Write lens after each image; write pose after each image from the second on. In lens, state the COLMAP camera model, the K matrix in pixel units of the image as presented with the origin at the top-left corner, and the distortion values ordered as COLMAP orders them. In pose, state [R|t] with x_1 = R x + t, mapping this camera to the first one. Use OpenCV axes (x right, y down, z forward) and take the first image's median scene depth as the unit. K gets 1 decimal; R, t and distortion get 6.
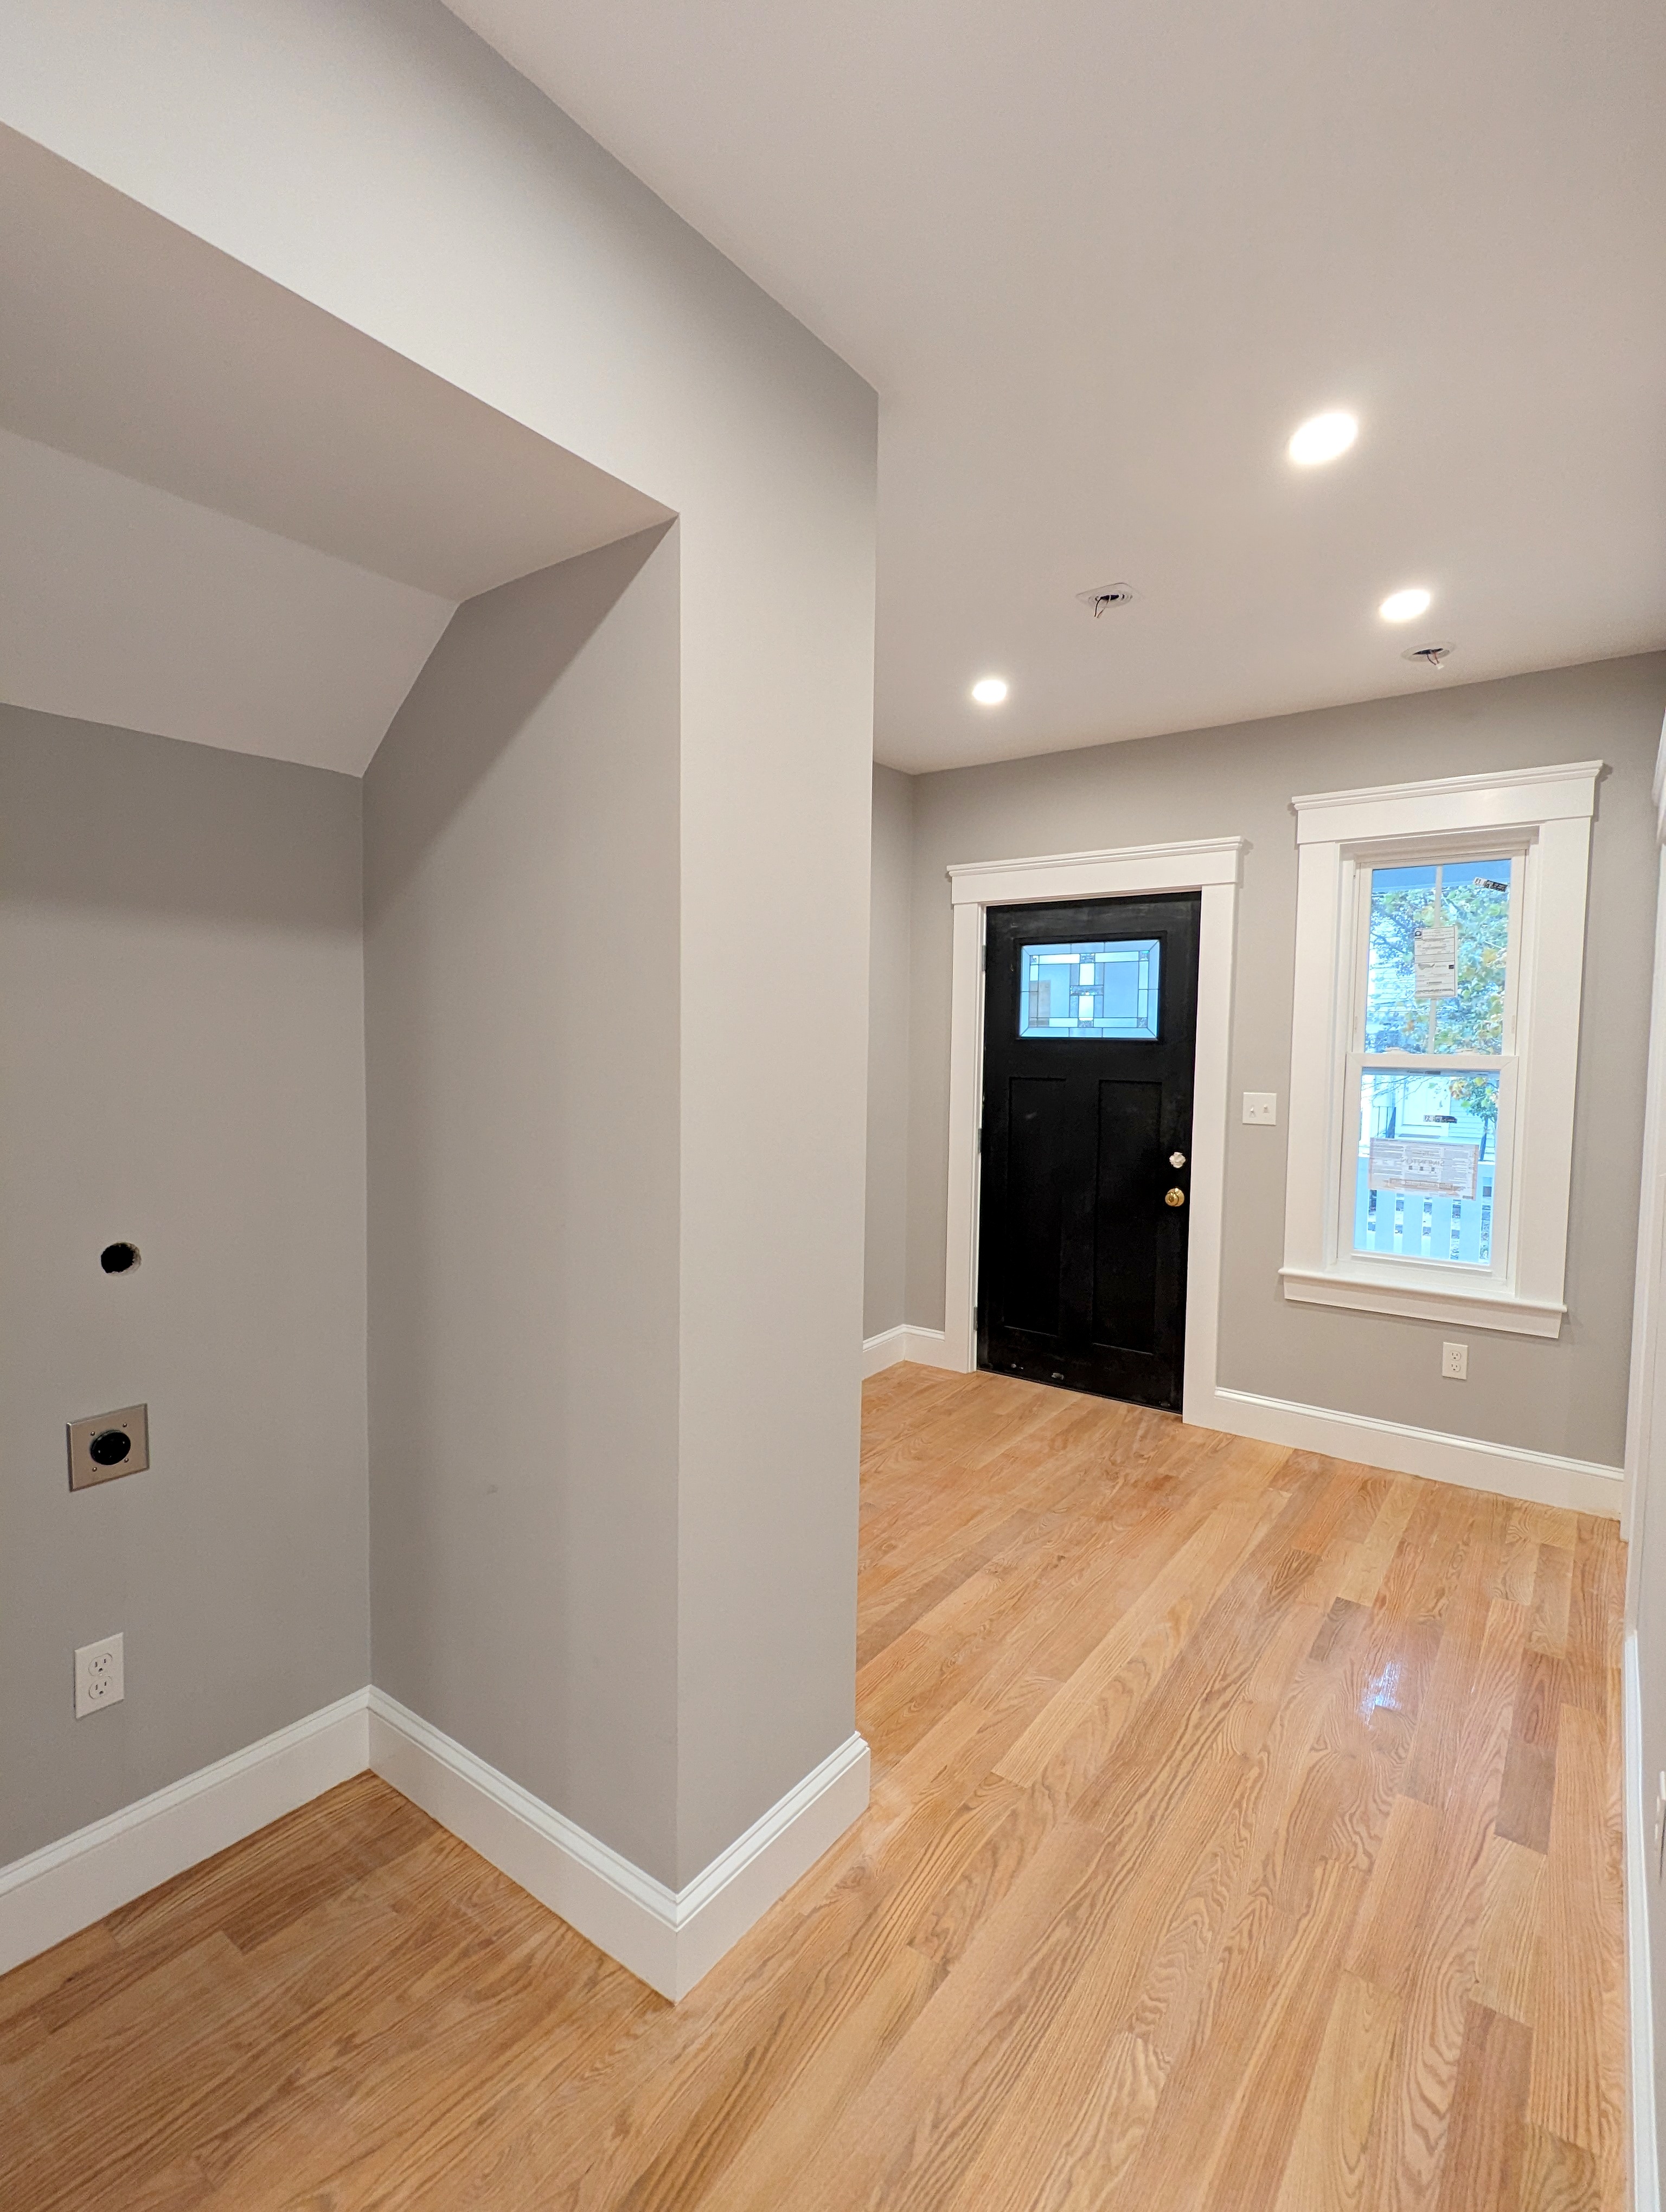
lens RADIAL K [[1046.1, 0, 842.0], [0, 1046.1, 1103.8], [0, 0, 1]] dist [-0.000469, 0.001272]
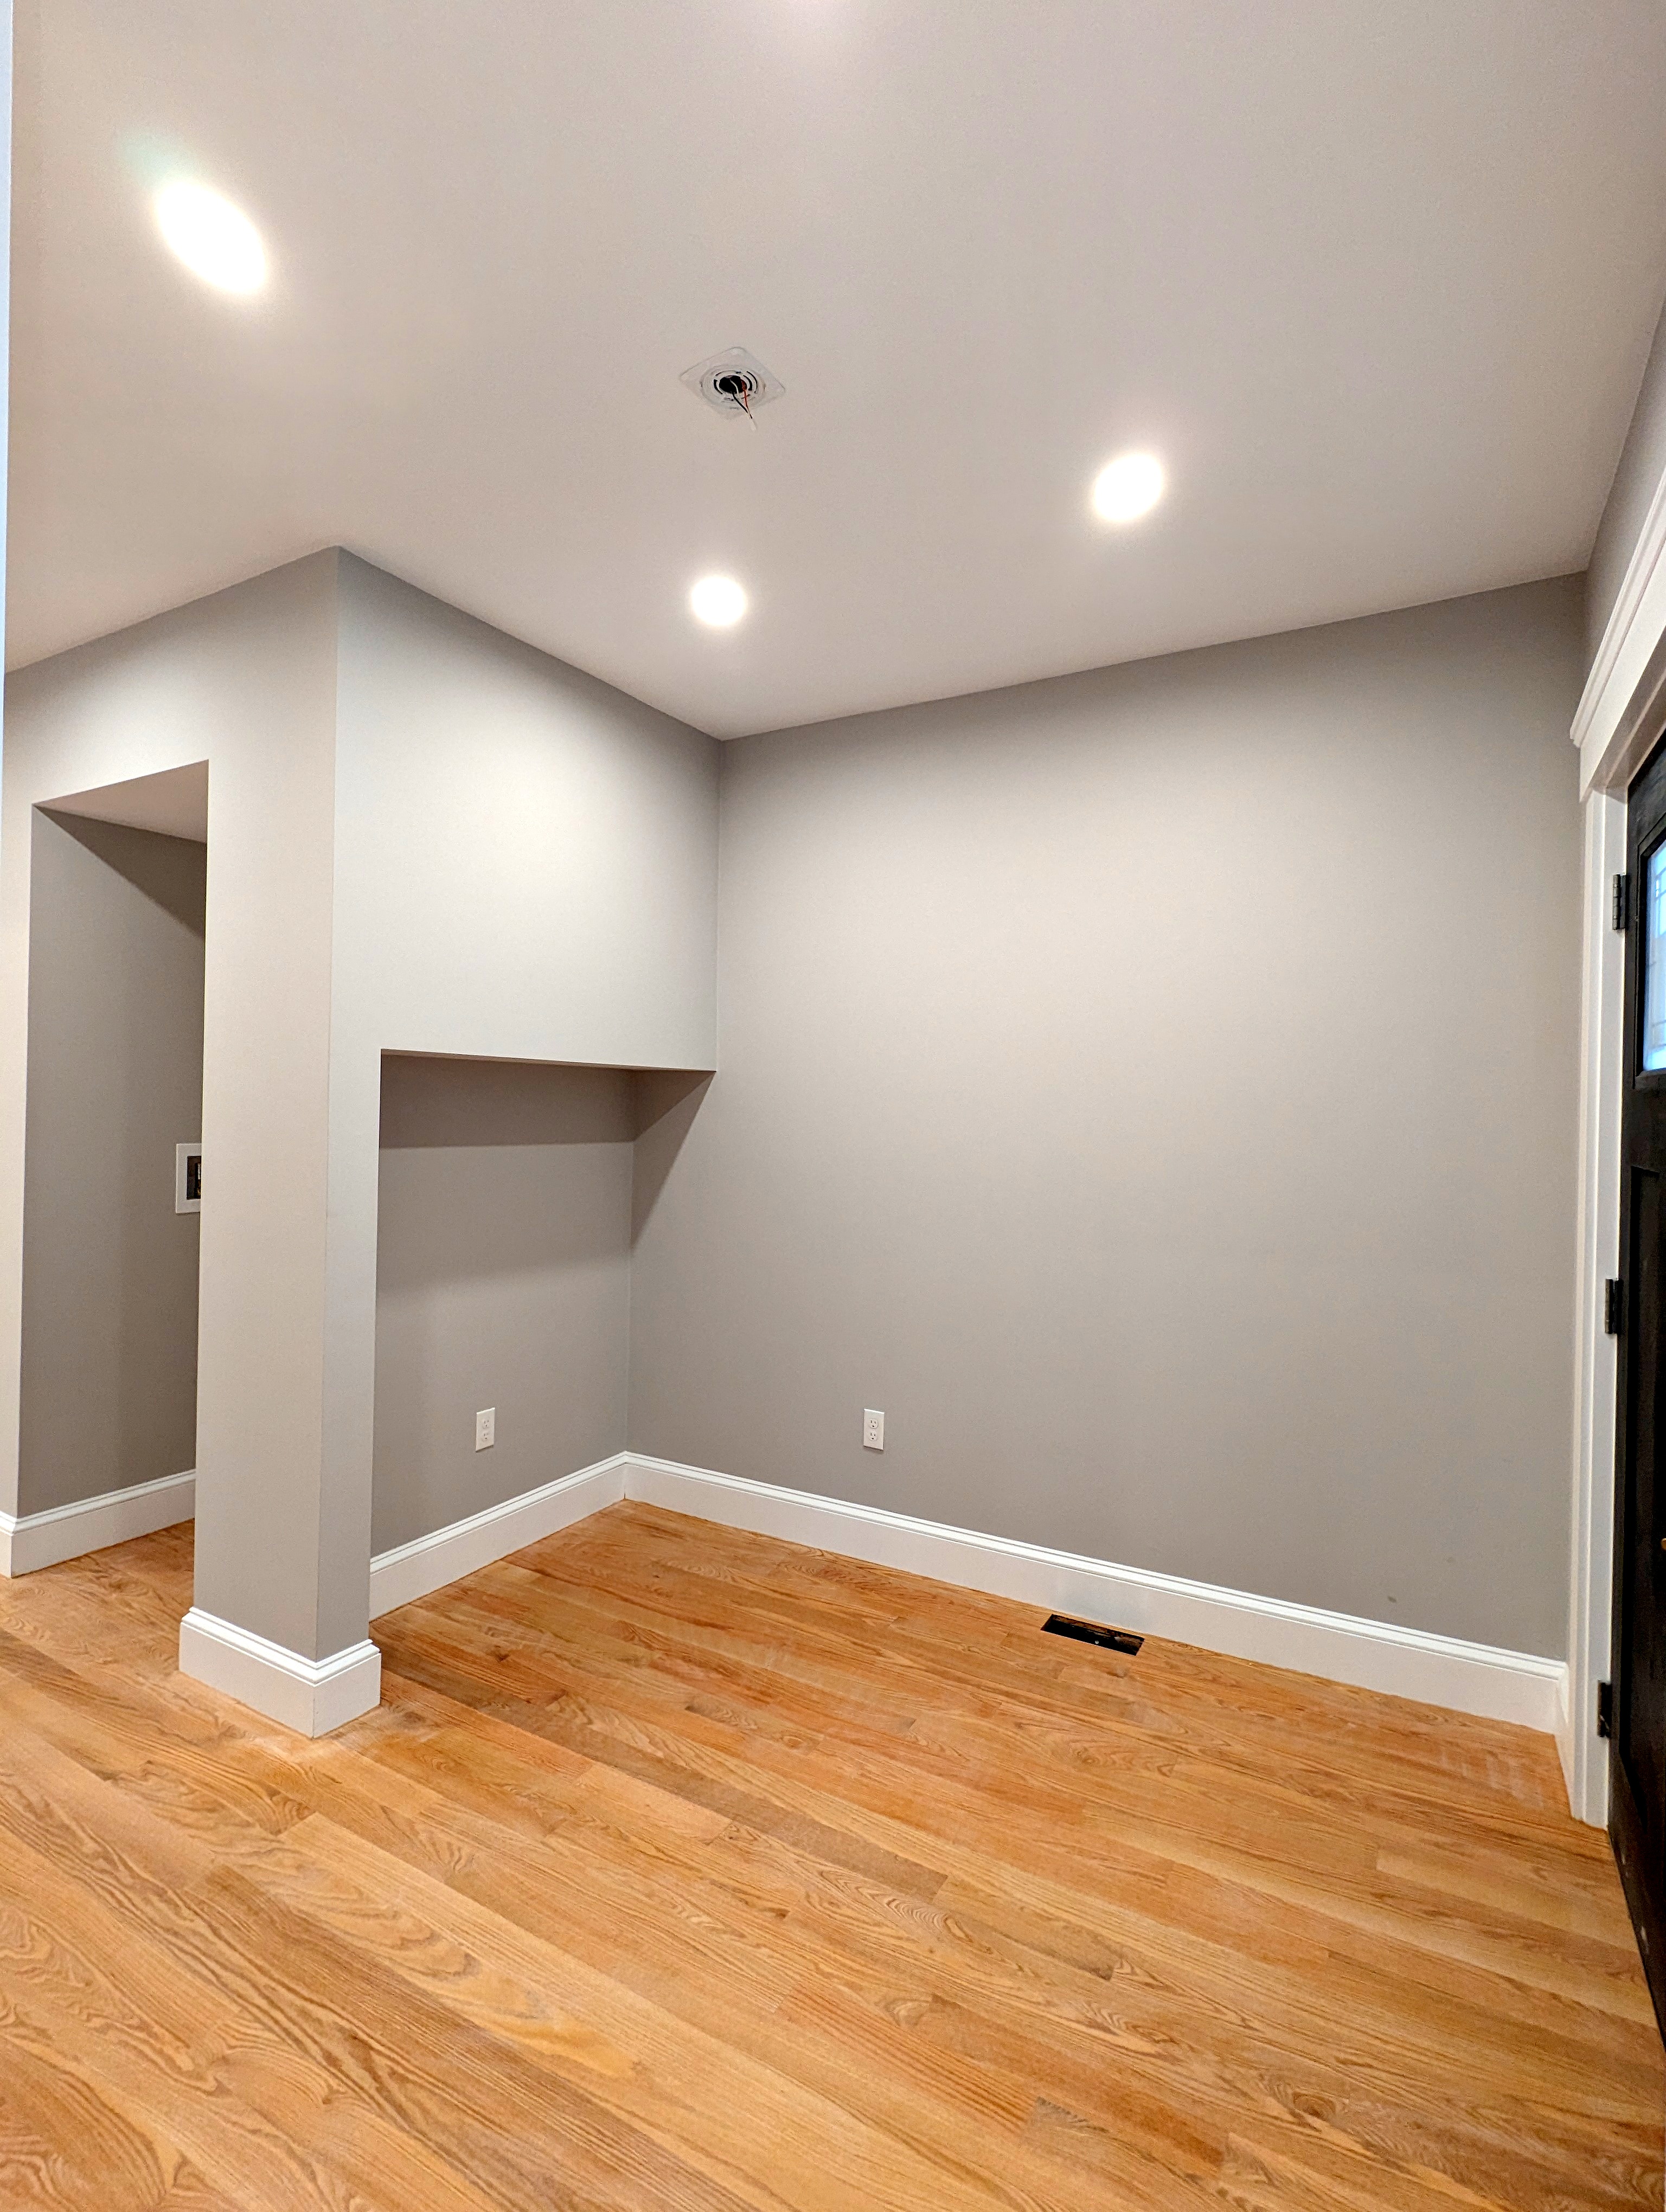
lens RADIAL K [[1046.1, 0, 842.0], [0, 1046.1, 1103.8], [0, 0, 1]] dist [-0.000469, 0.001272]
pose [[0.114566, -0.011455, -0.993350, 1.148347], [-0.078147, 0.996731, -0.020507, -0.039465], [0.990337, 0.079976, 0.113296, 1.288829]]
